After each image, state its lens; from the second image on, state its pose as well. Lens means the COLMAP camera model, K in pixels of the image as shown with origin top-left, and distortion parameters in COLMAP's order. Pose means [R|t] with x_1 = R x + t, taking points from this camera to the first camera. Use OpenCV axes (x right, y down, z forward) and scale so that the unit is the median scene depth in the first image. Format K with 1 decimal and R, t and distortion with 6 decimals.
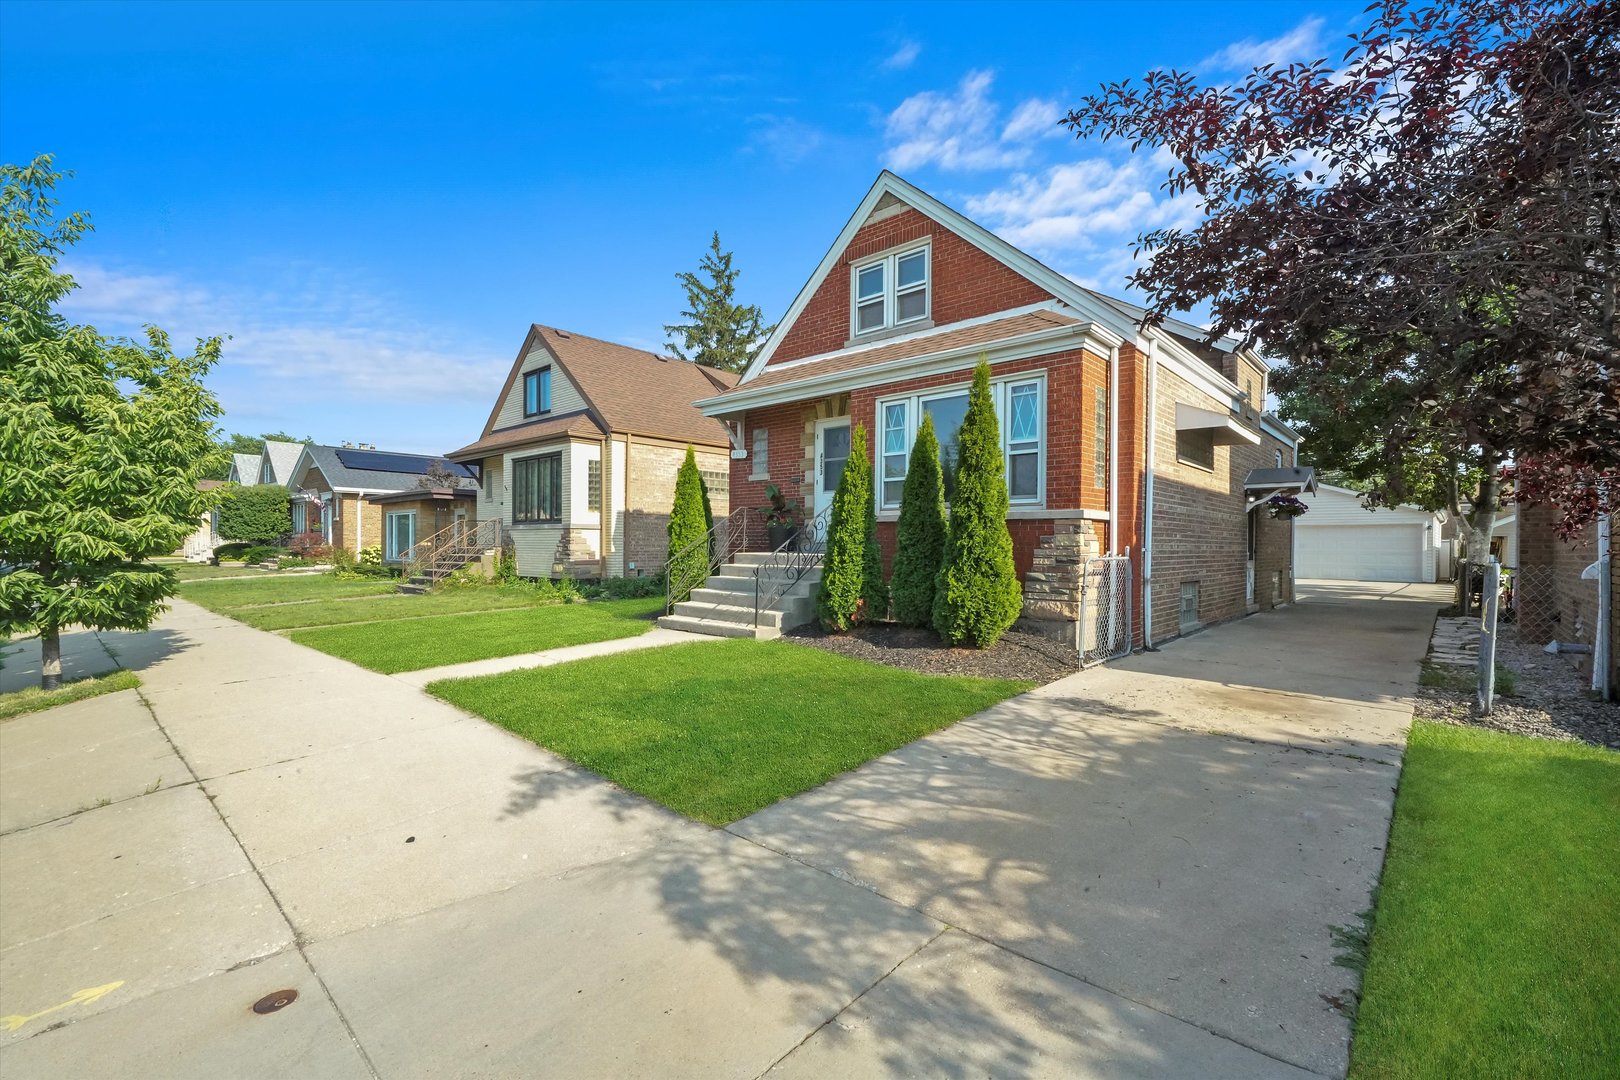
lens RADIAL K [[699.0, 0, 810.0], [0, 699.0, 540.0], [0, 0, 1]] dist [-0.000566, 0.000017]
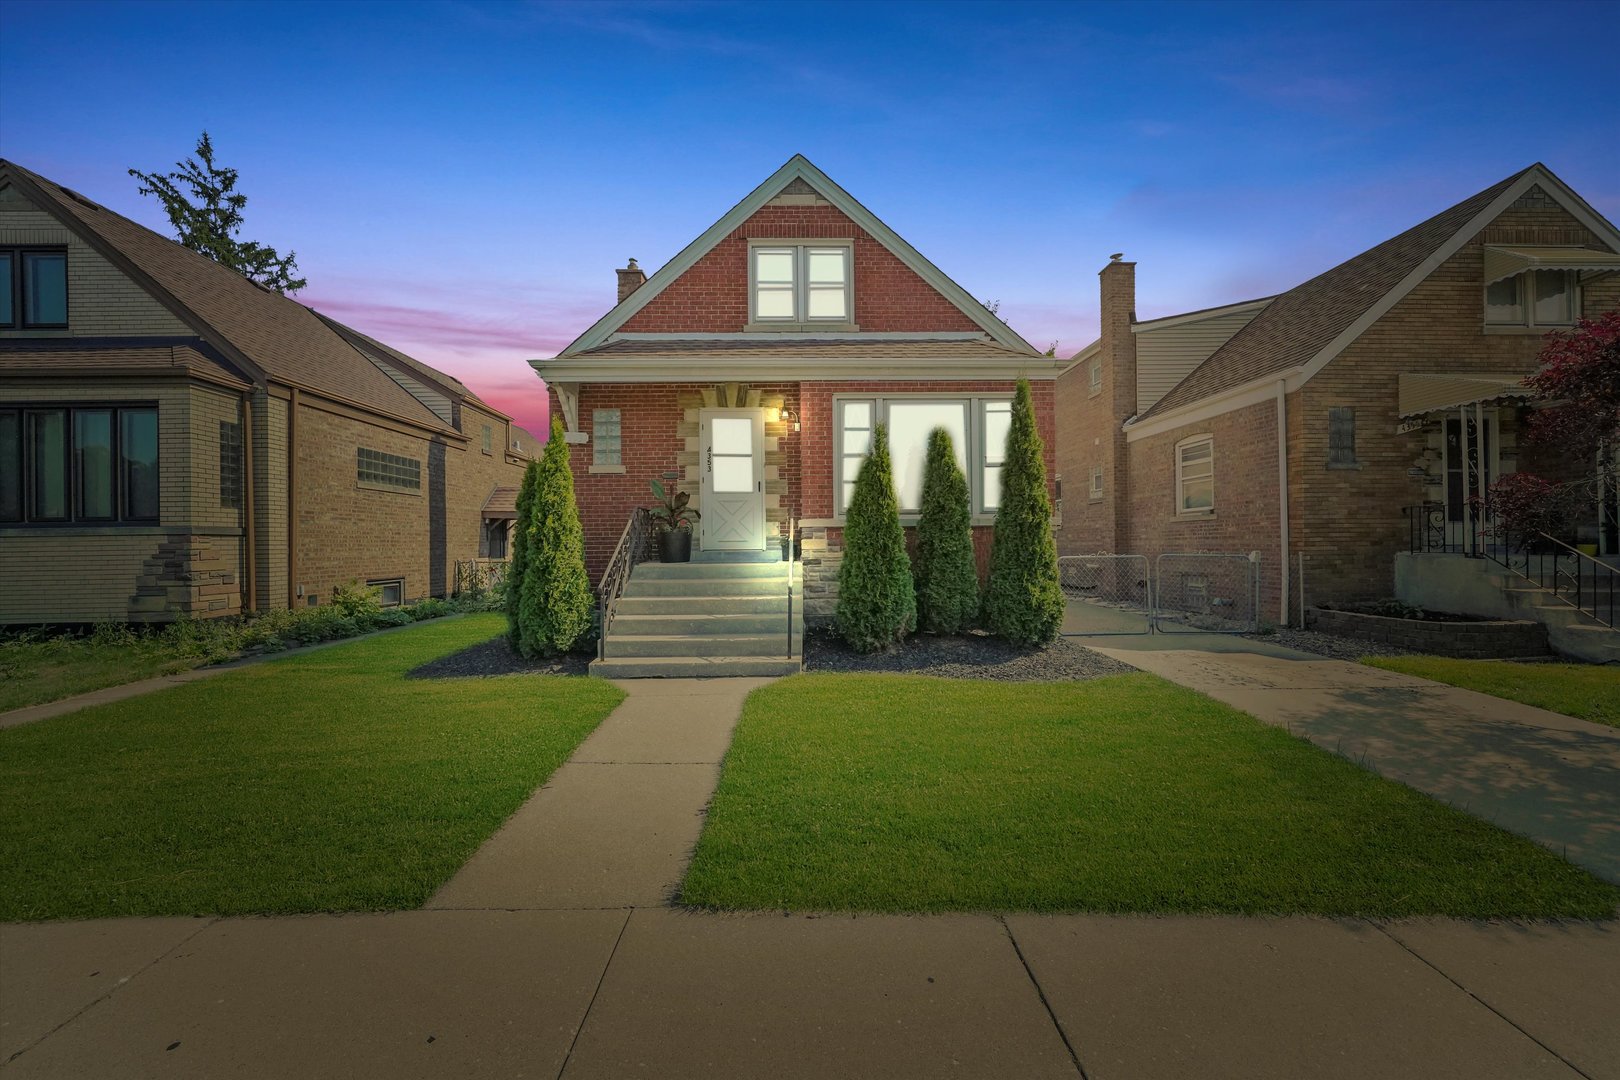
lens RADIAL K [[605.9, 0, 805.8], [0, 605.9, 543.1], [0, 0, 1]] dist [-0.012792, 0.000148]
pose [[0.727231, -0.015074, 0.686227, -0.382896], [0.012392, 0.999884, 0.008831, -0.008810], [-0.686281, 0.002082, 0.727334, 0.341170]]
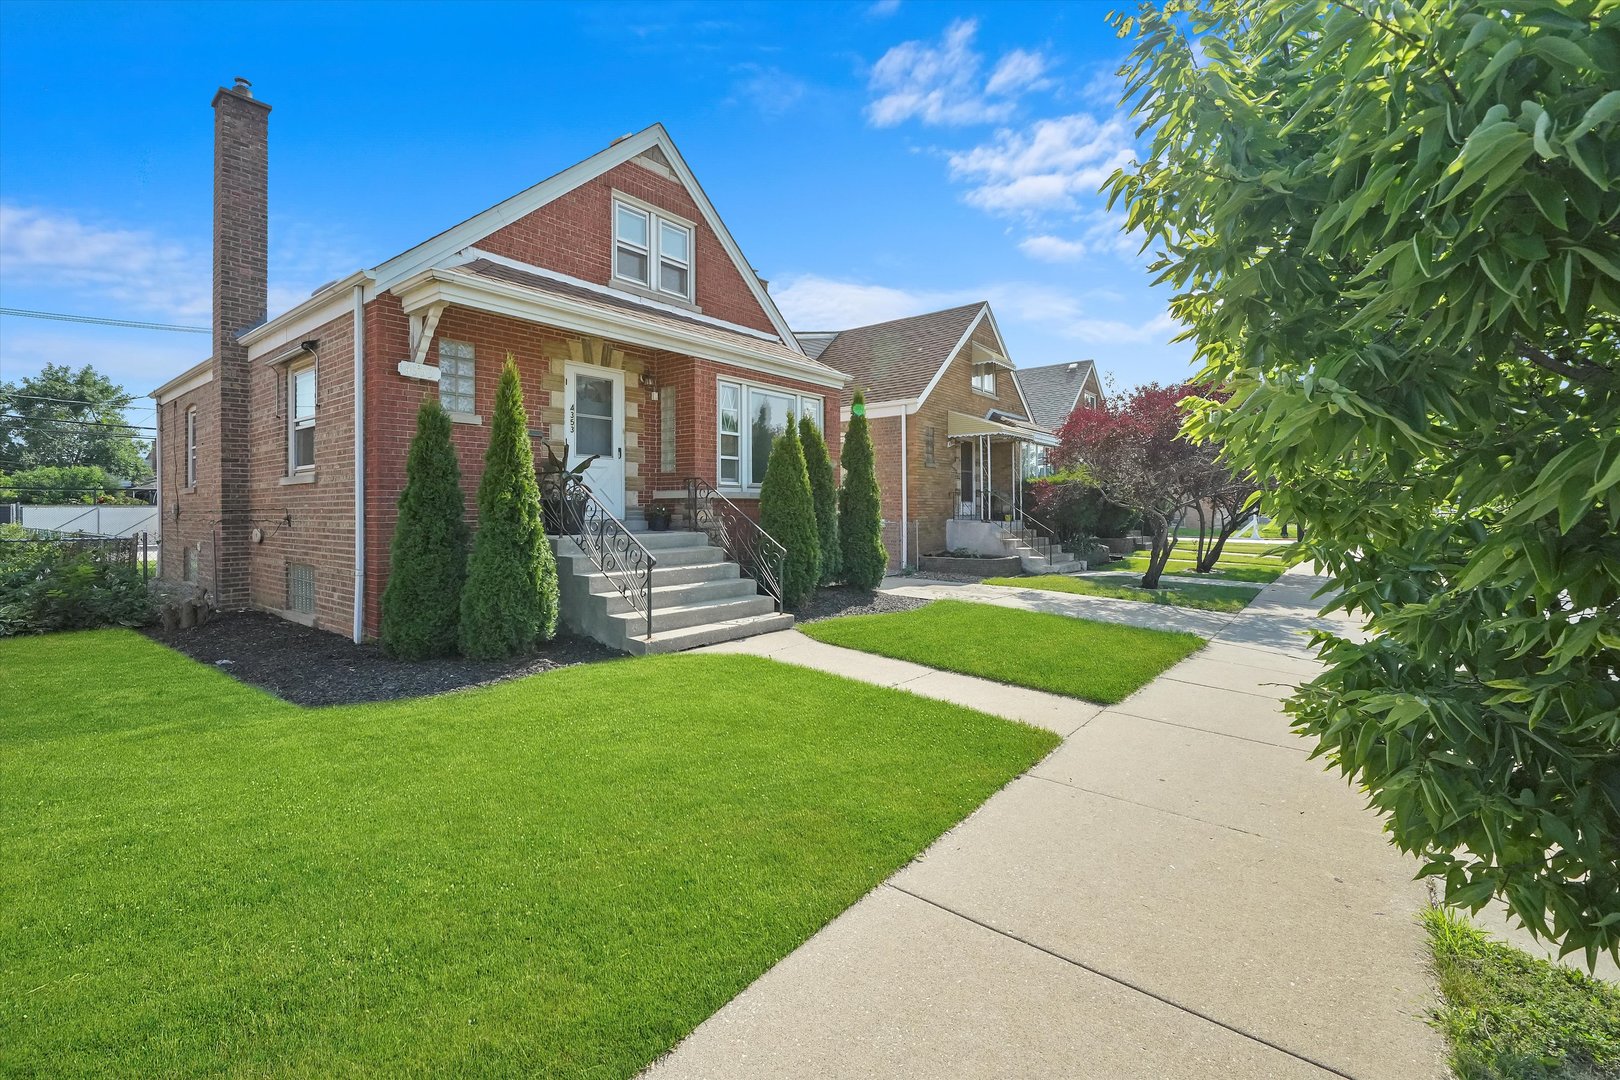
lens RADIAL K [[691.1, 0, 803.2], [0, 691.1, 498.6], [0, 0, 1]] dist [-0.000416, 0.000026]
pose [[-0.051749, 0.007736, 0.998630, -0.701503], [-0.000120, 0.999970, -0.007753, -0.013170], [-0.998660, -0.000521, -0.051747, 0.723580]]
